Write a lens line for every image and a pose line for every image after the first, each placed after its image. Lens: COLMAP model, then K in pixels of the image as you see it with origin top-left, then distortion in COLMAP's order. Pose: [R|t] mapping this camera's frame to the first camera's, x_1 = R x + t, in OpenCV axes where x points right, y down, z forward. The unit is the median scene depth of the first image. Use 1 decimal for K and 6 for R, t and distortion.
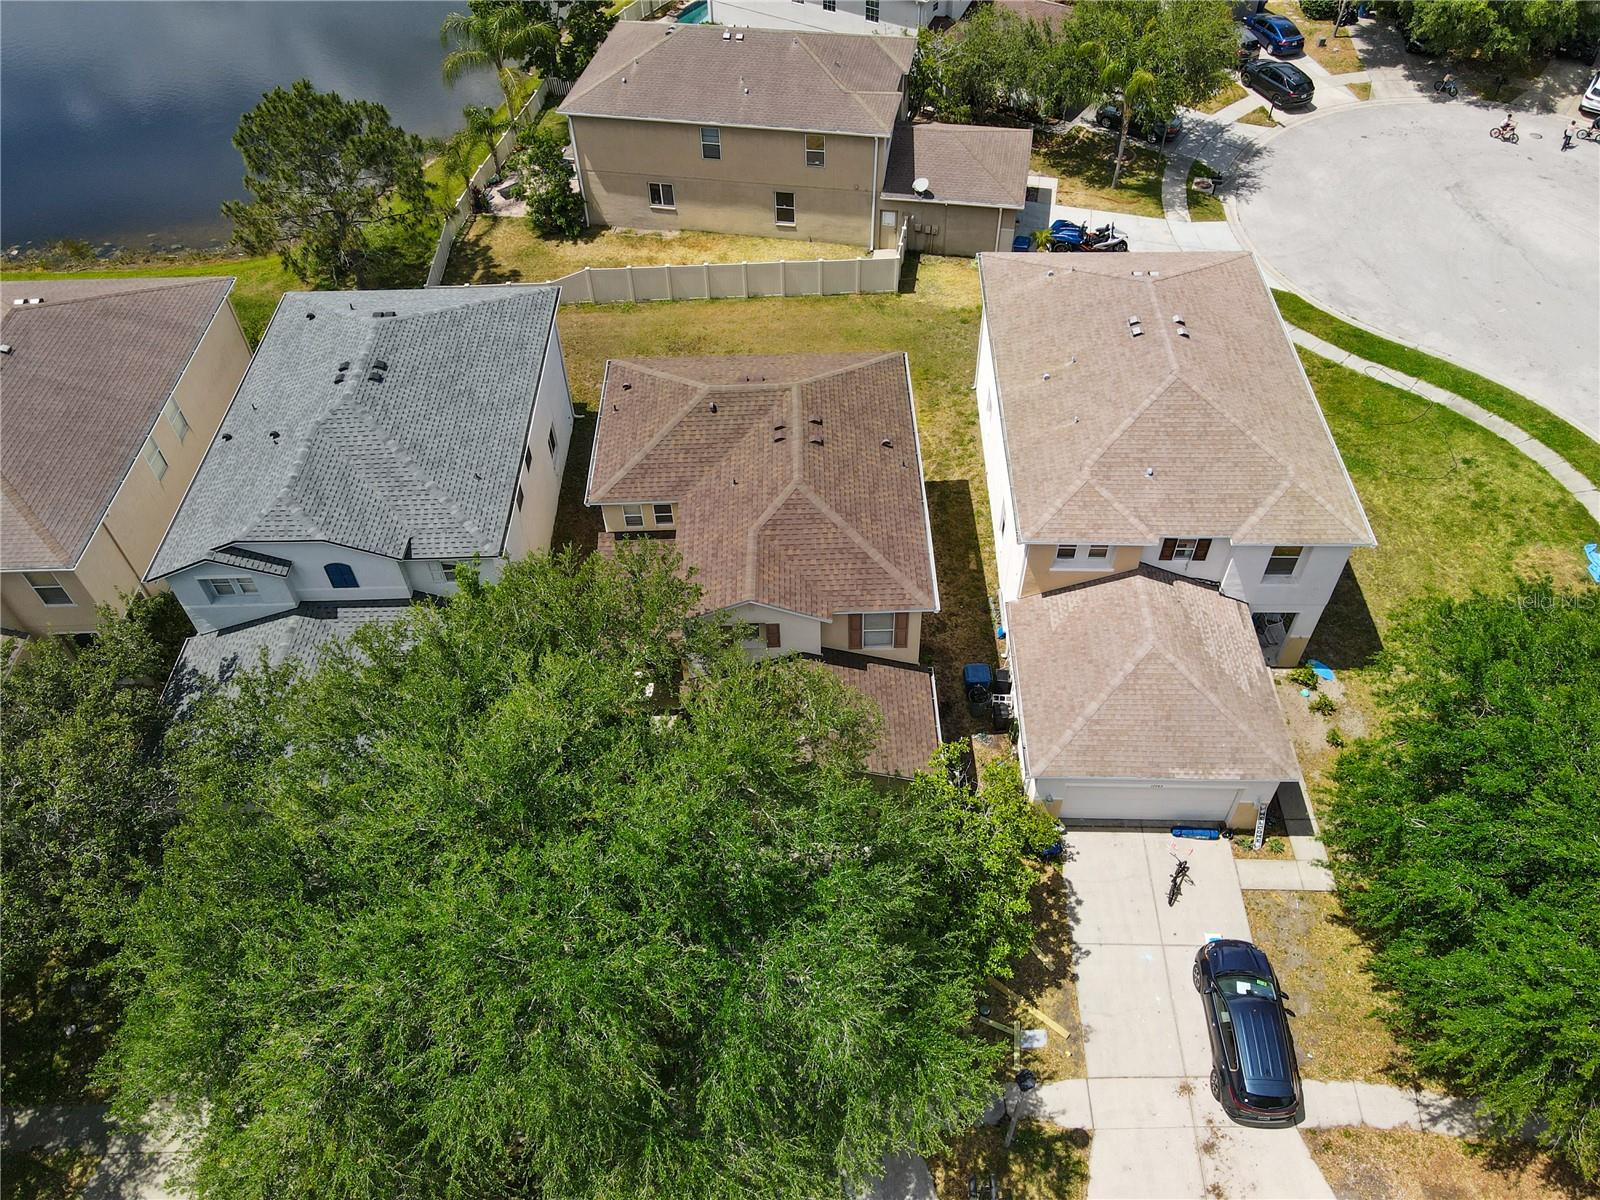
lens RADIAL K [[1180.9, 0, 796.9], [0, 1180.9, 597.2], [0, 0, 1]] dist [0.007449, 0.012990]
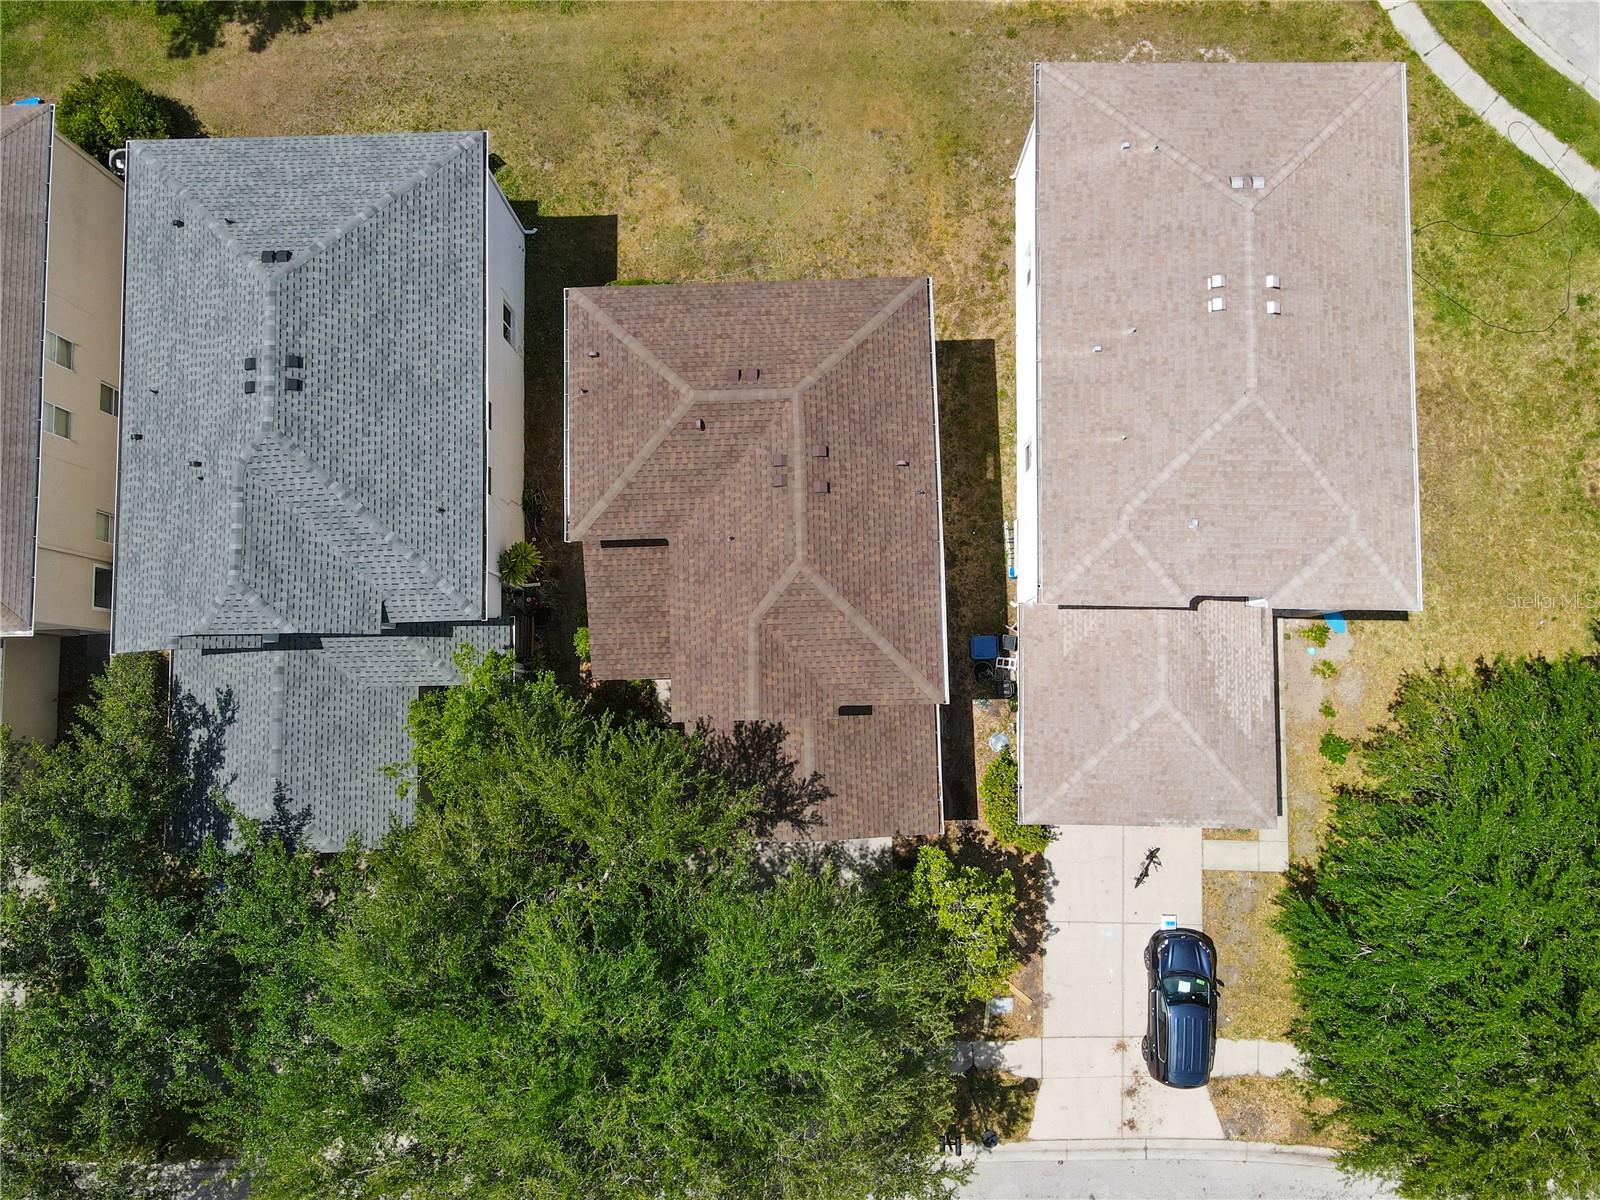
lens RADIAL K [[1180.9, 0, 795.4], [0, 1180.9, 589.3], [0, 0, 1]] dist [0.007449, 0.012990]
pose [[0.999924, -0.011867, 0.003300, -0.006832], [0.007574, 0.803660, 0.595040, -0.585965], [-0.009713, -0.594970, 0.803689, 0.250062]]
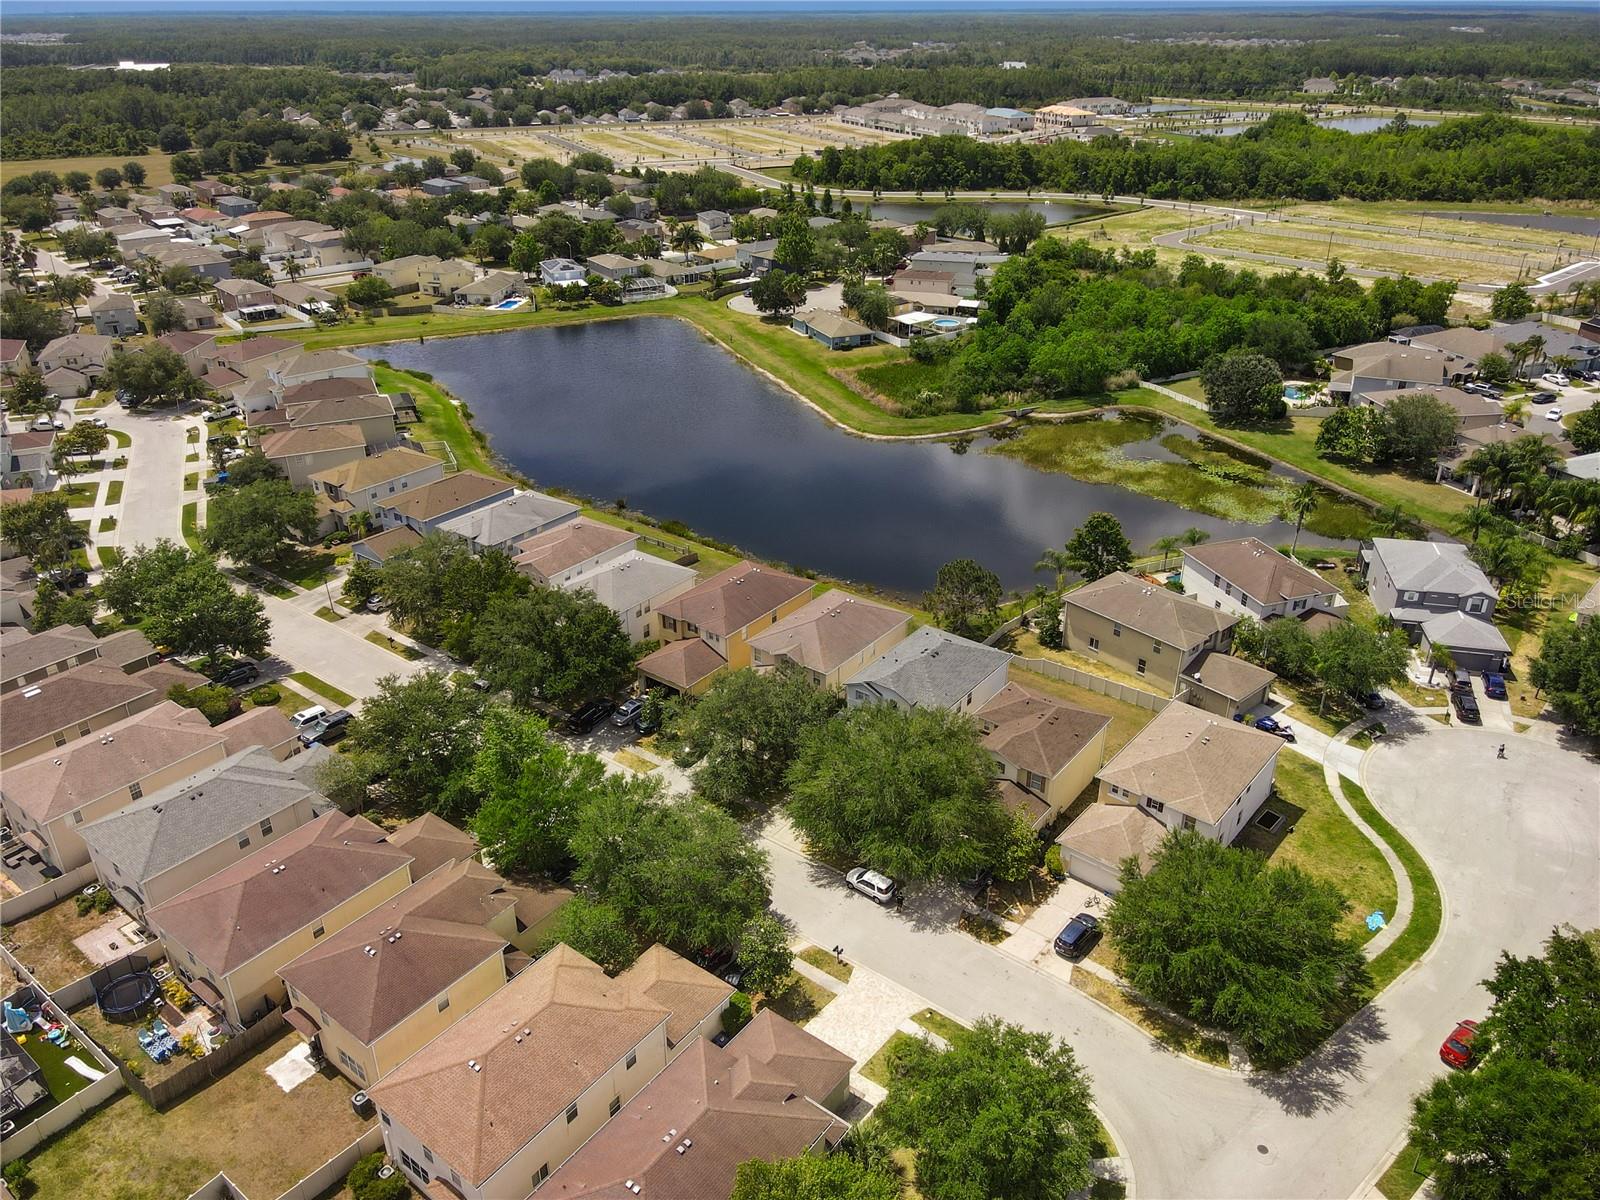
lens RADIAL K [[1180.9, 0, 800.9], [0, 1180.9, 598.4], [0, 0, 1]] dist [0.007449, 0.012990]
pose [[0.786403, 0.298425, -0.540844, 0.997316], [-0.466982, 0.860345, -0.204288, 0.477811], [0.404348, 0.413217, 0.815938, -1.714394]]
